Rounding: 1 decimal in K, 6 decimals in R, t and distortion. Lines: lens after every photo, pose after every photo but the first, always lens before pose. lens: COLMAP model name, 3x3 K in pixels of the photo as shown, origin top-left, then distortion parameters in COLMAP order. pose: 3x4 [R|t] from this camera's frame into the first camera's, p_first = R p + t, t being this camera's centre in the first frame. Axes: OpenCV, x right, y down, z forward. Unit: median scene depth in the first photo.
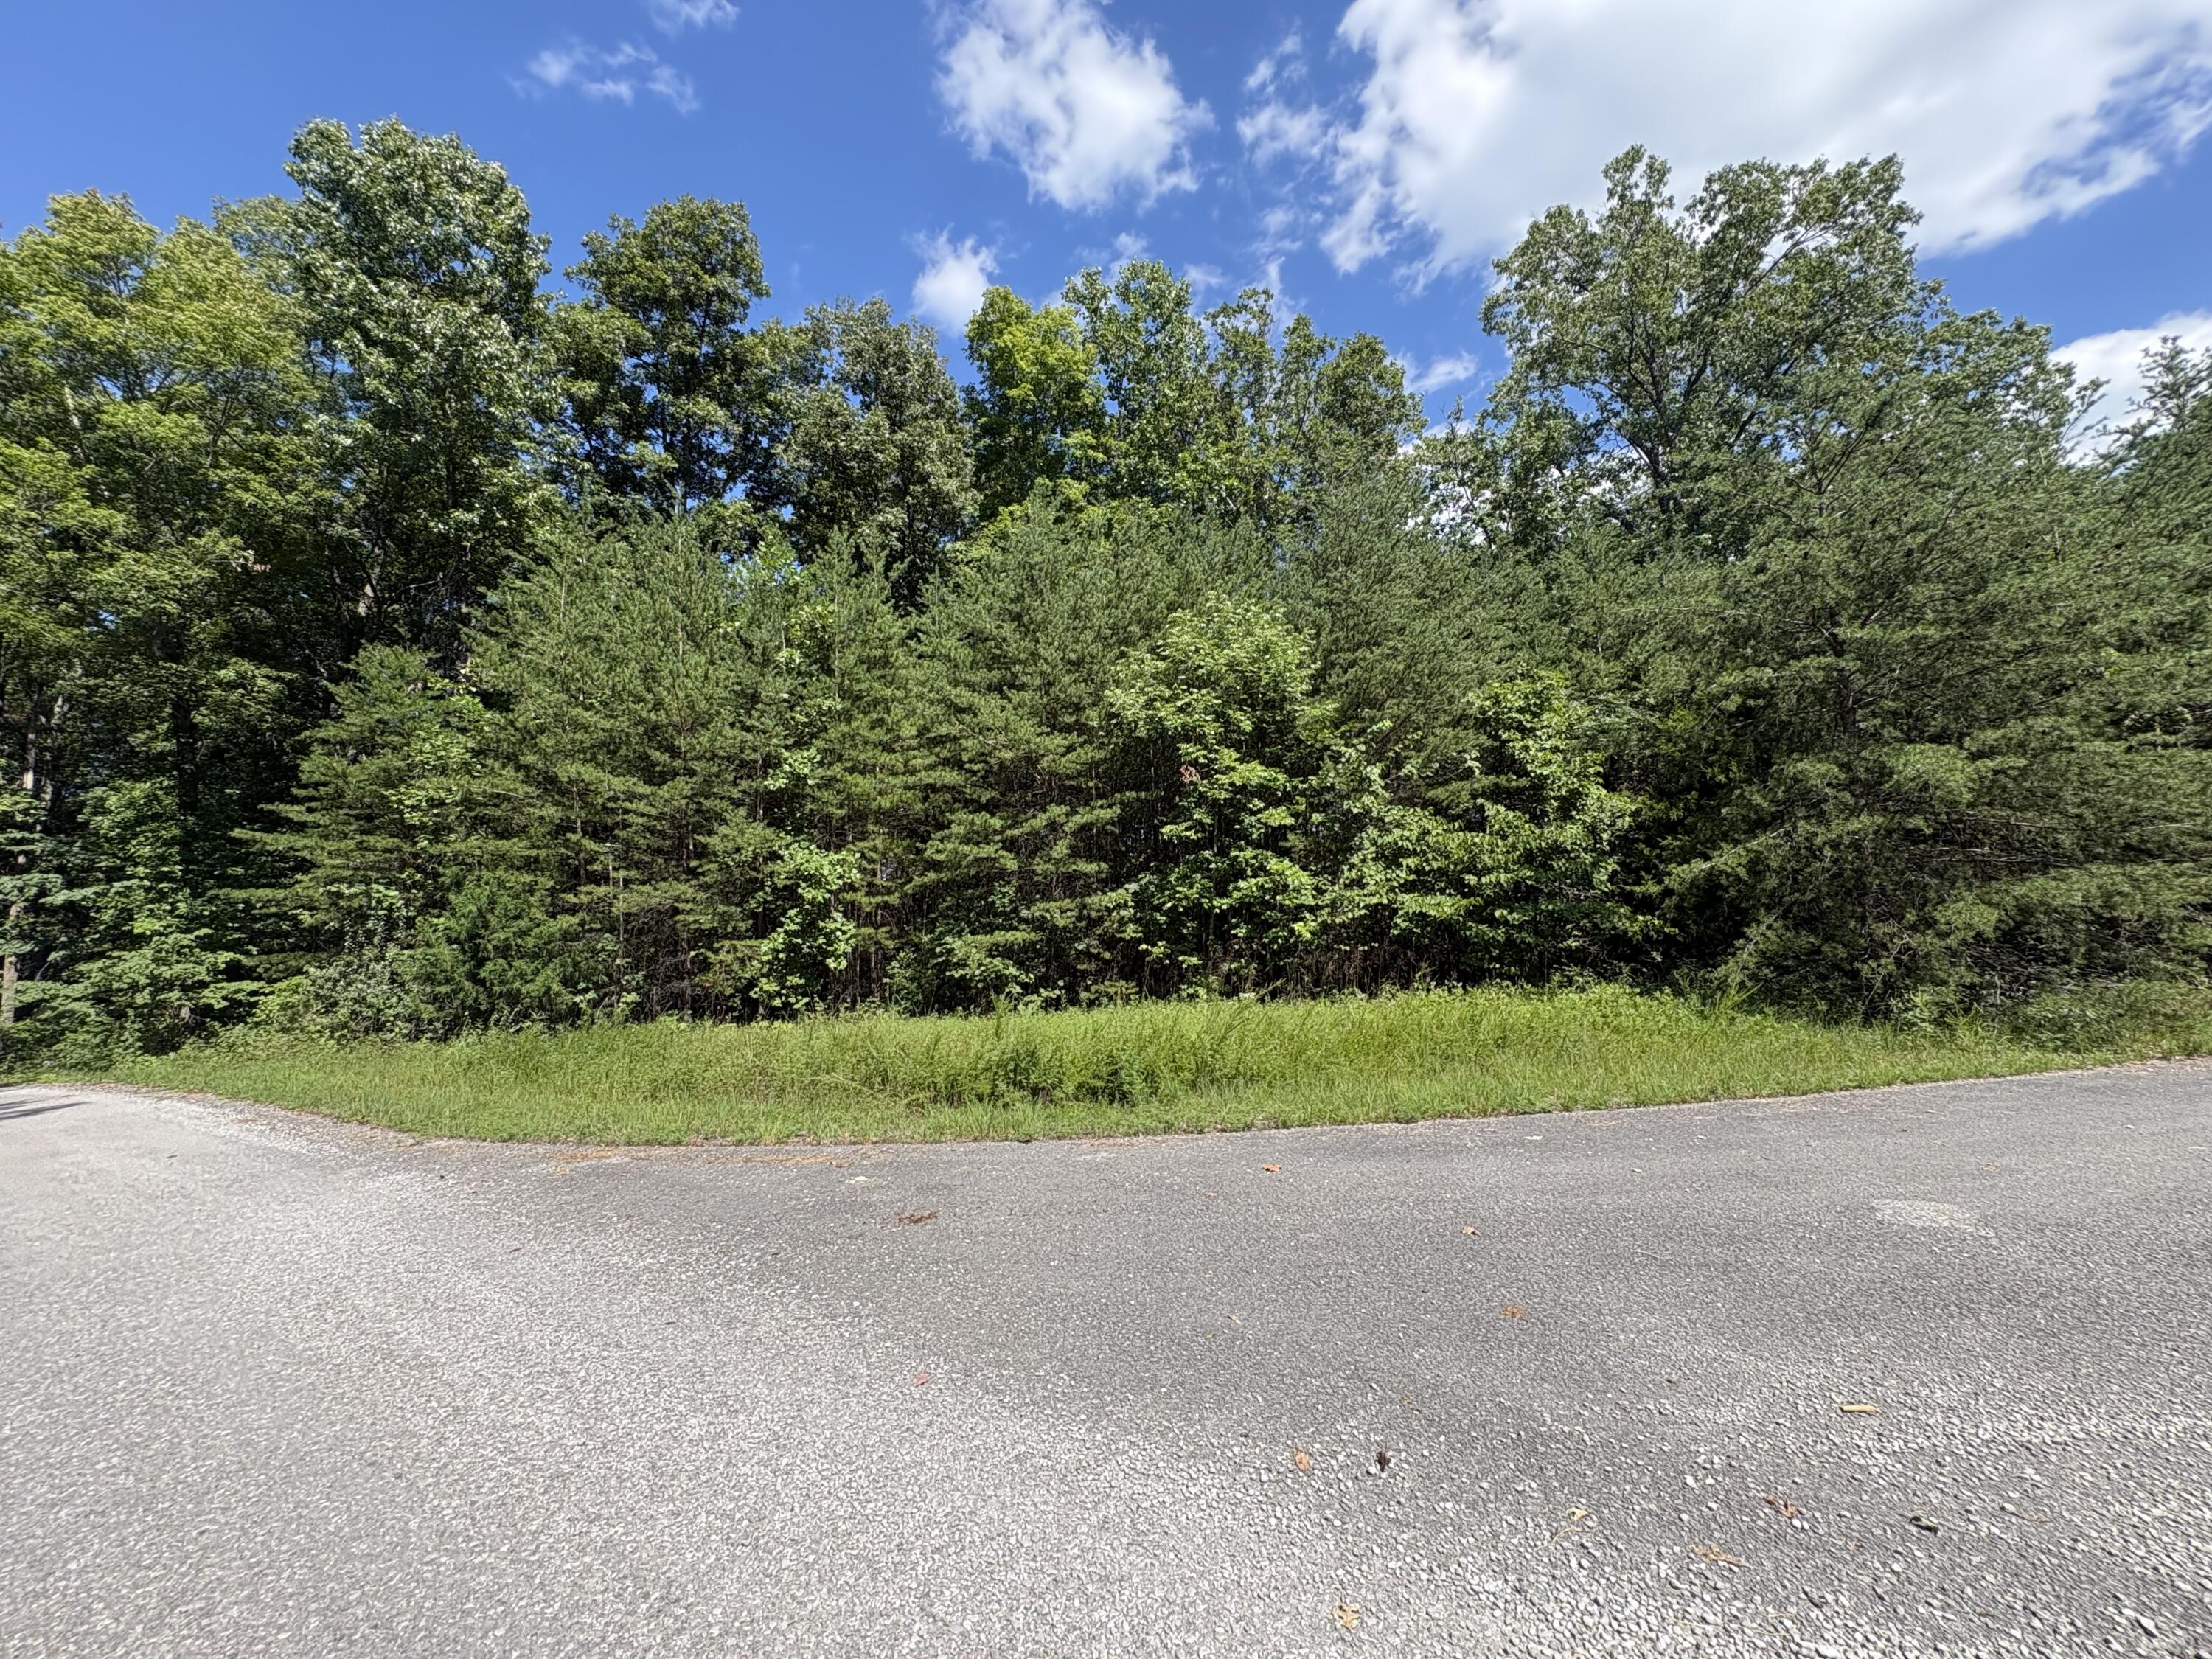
lens RADIAL K [[877.6, 0, 1107.8], [0, 877.6, 827.3], [0, 0, 1]] dist [-0.000796, 0.000161]
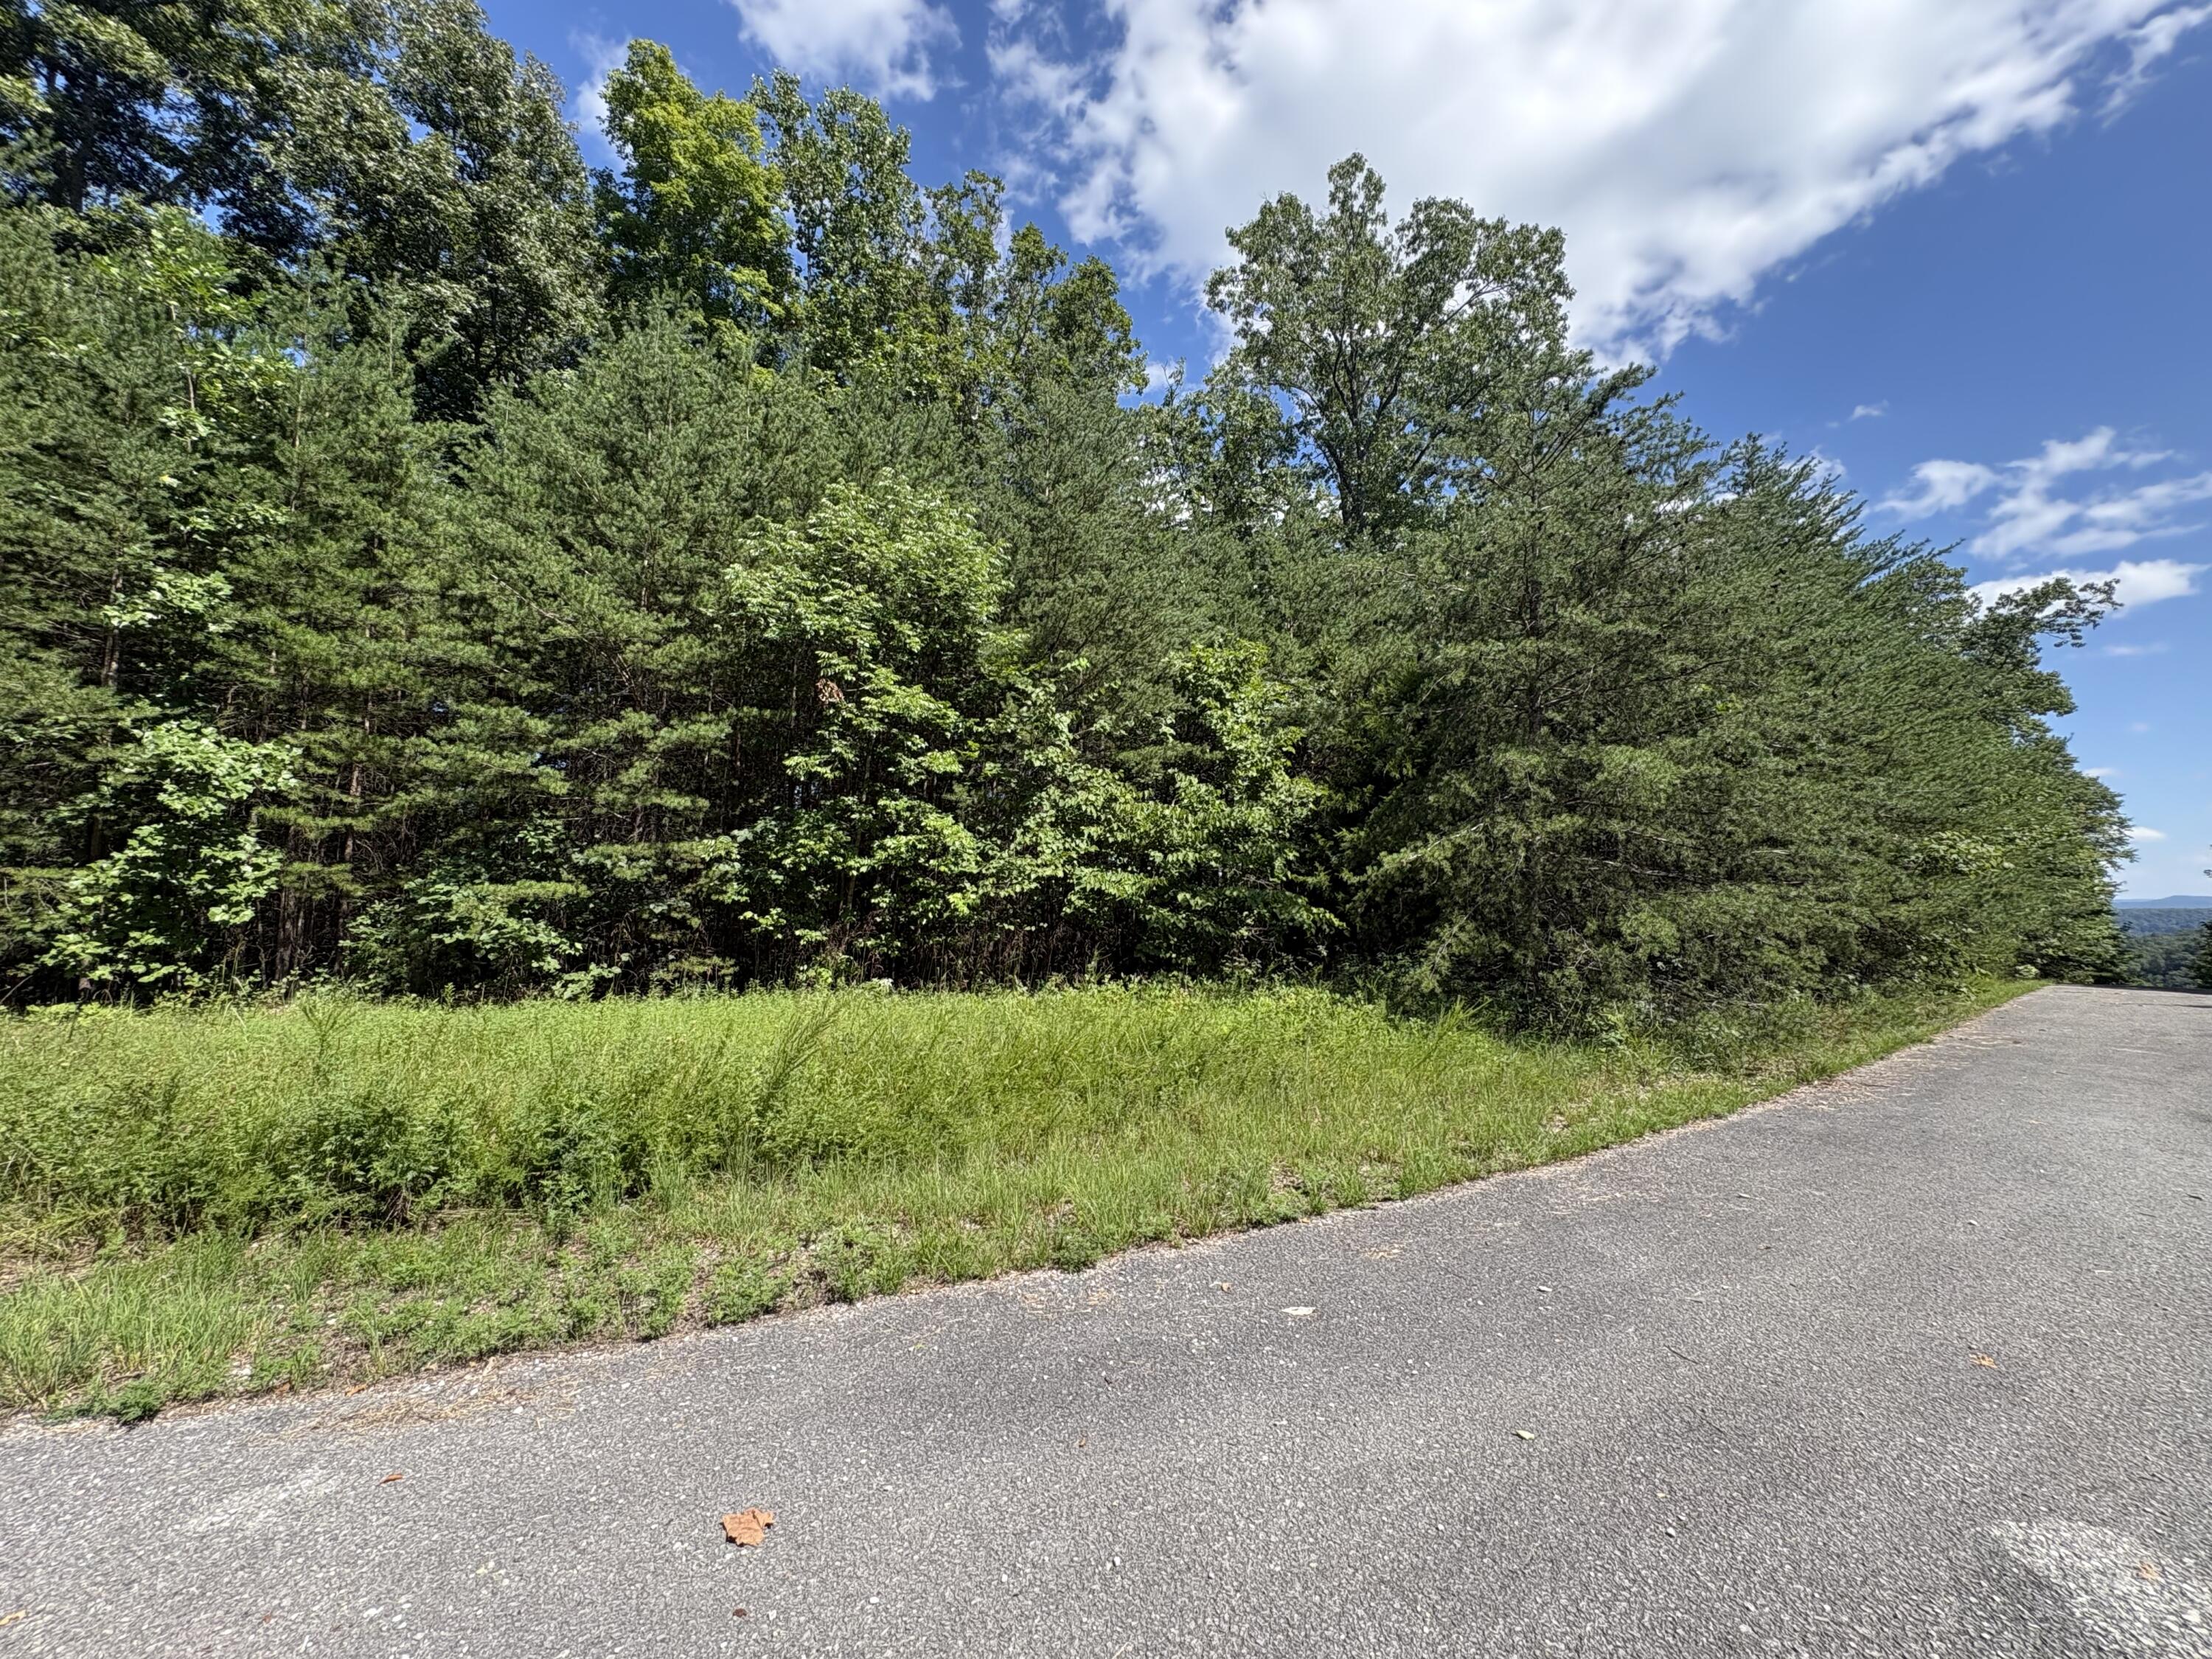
lens RADIAL K [[877.6, 0, 1107.6], [0, 877.6, 825.0], [0, 0, 1]] dist [-0.000796, 0.000161]
pose [[0.931799, 0.086522, 0.352511, 0.053180], [-0.097573, 0.995135, 0.013666, 0.019391], [-0.349613, -0.047130, 0.935708, 0.183679]]
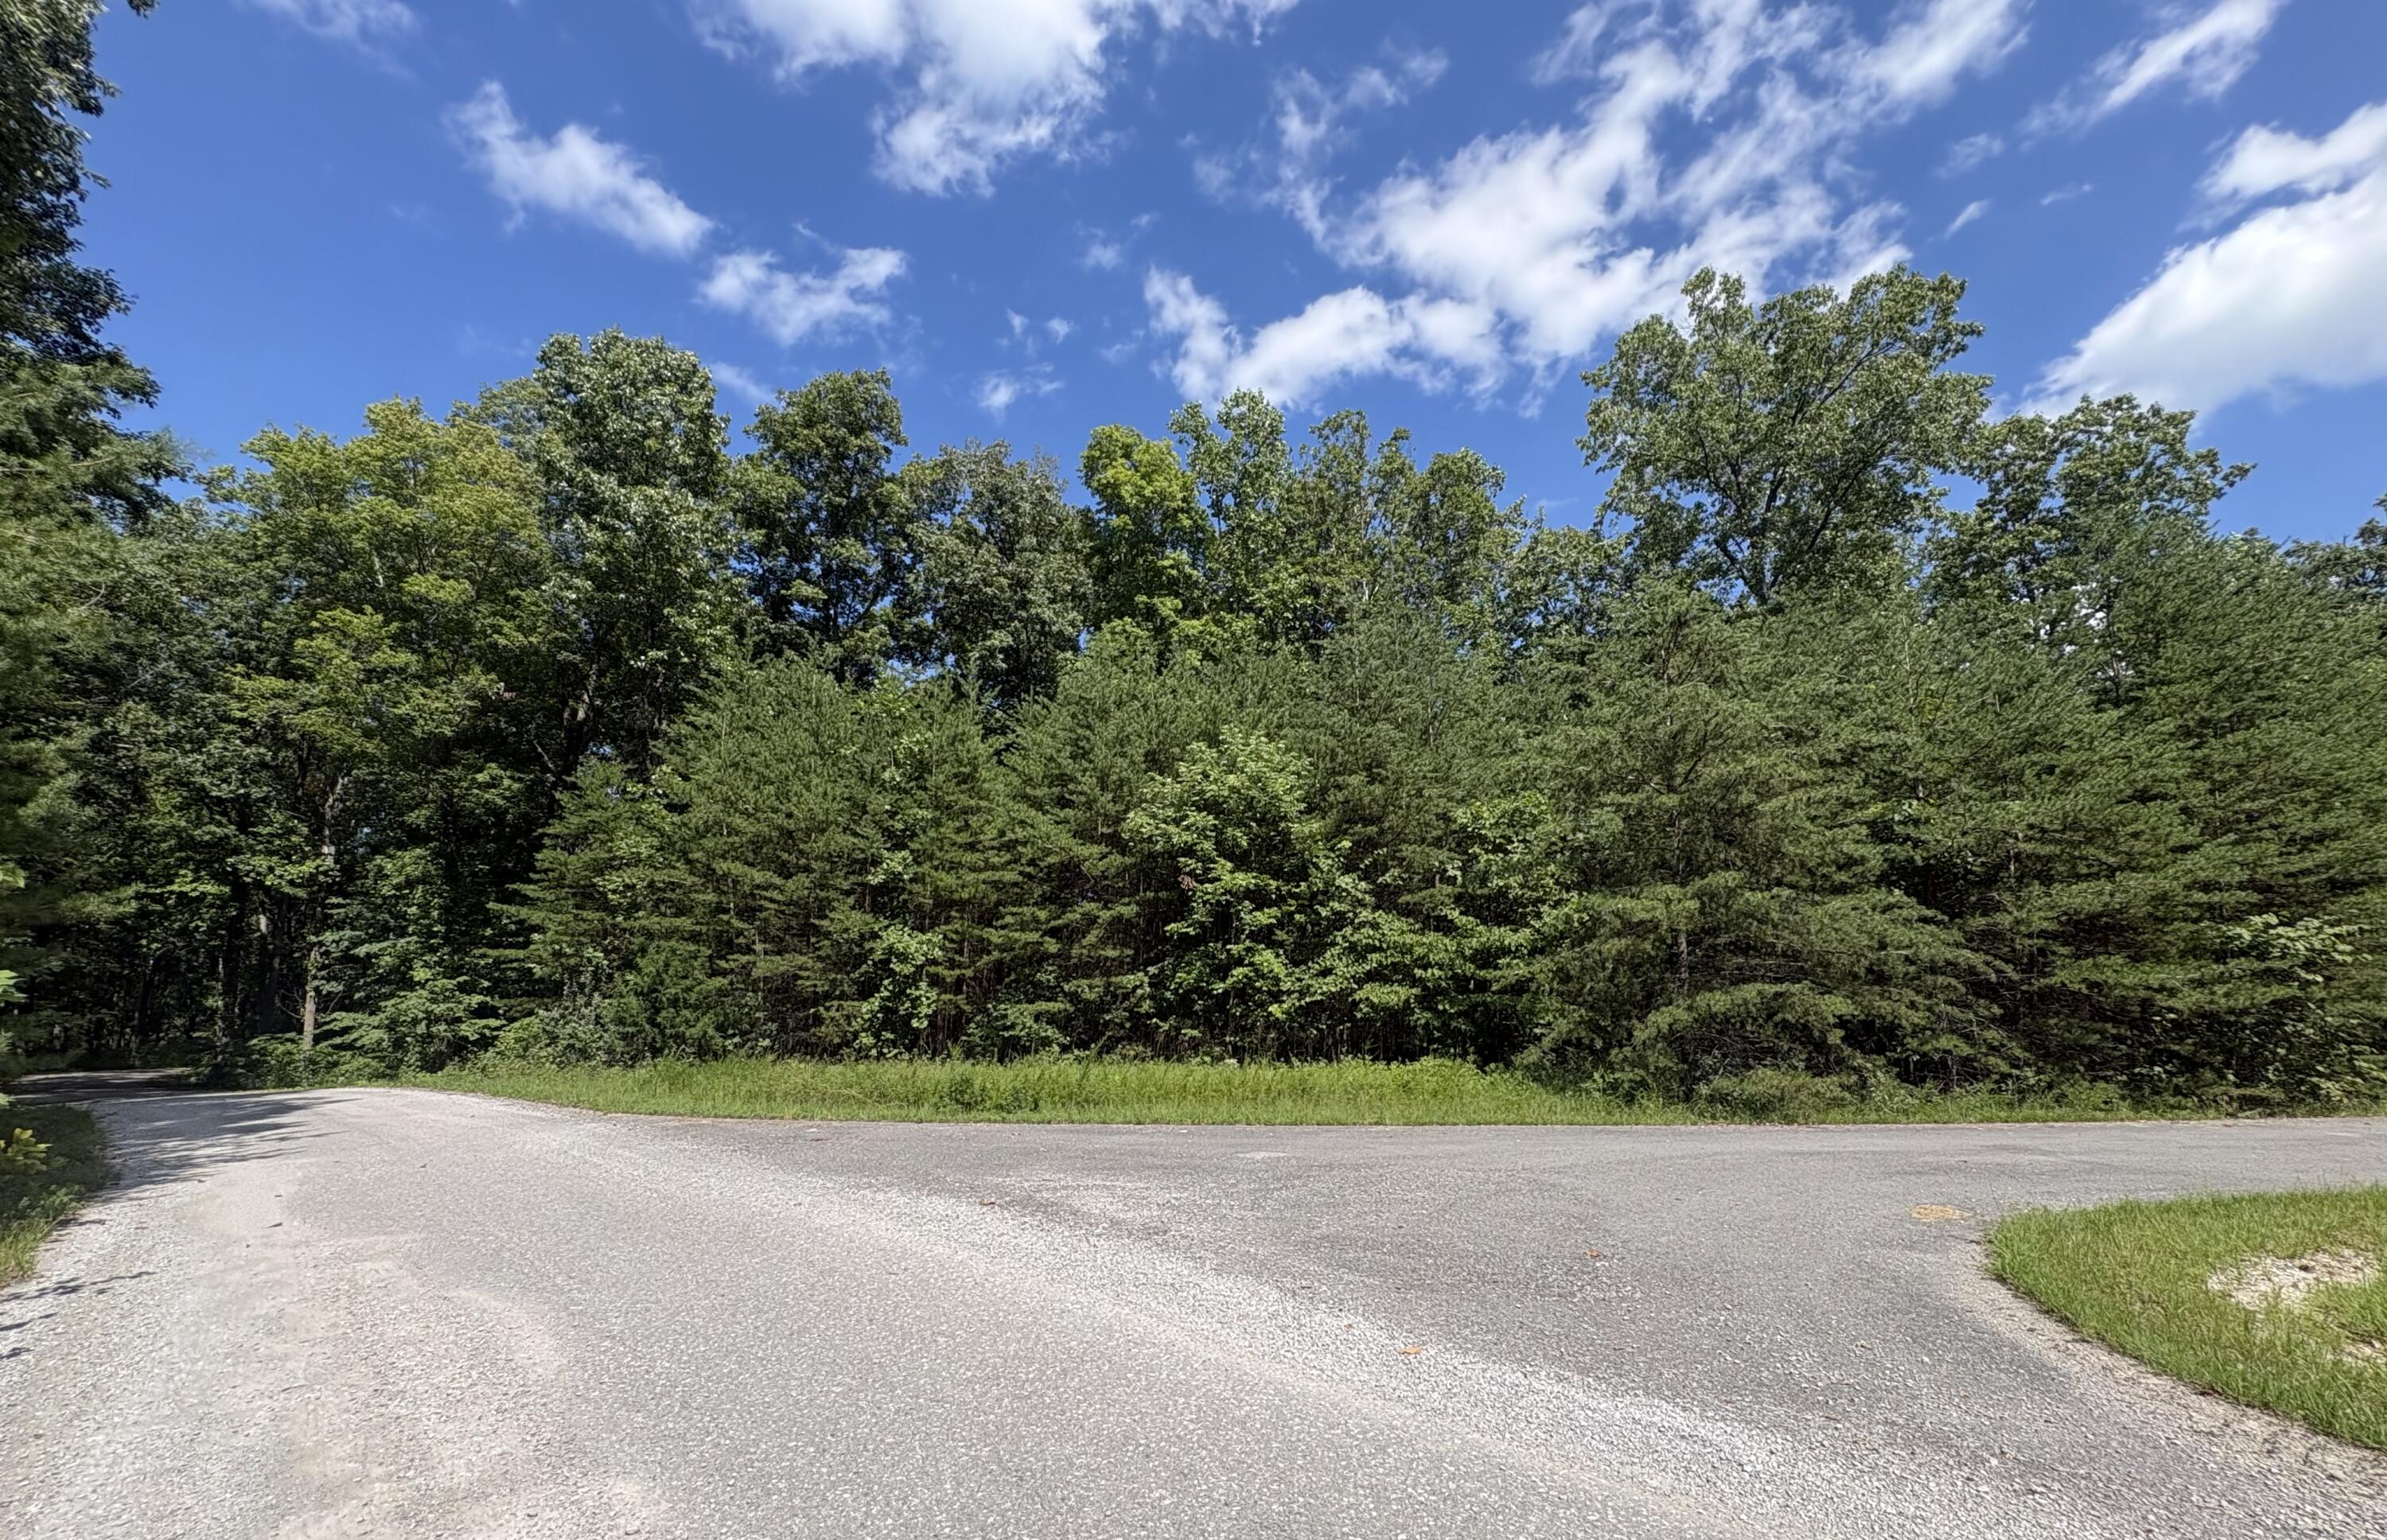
lens RADIAL K [[946.2, 0, 1193.9], [0, 946.2, 893.3], [0, 0, 1]] dist [-0.004253, 0.001358]
pose [[0.991991, 0.023379, -0.124124, 0.243617], [-0.023278, 0.999726, 0.002265, -0.041979], [0.124143, 0.000642, 0.992264, -0.292959]]
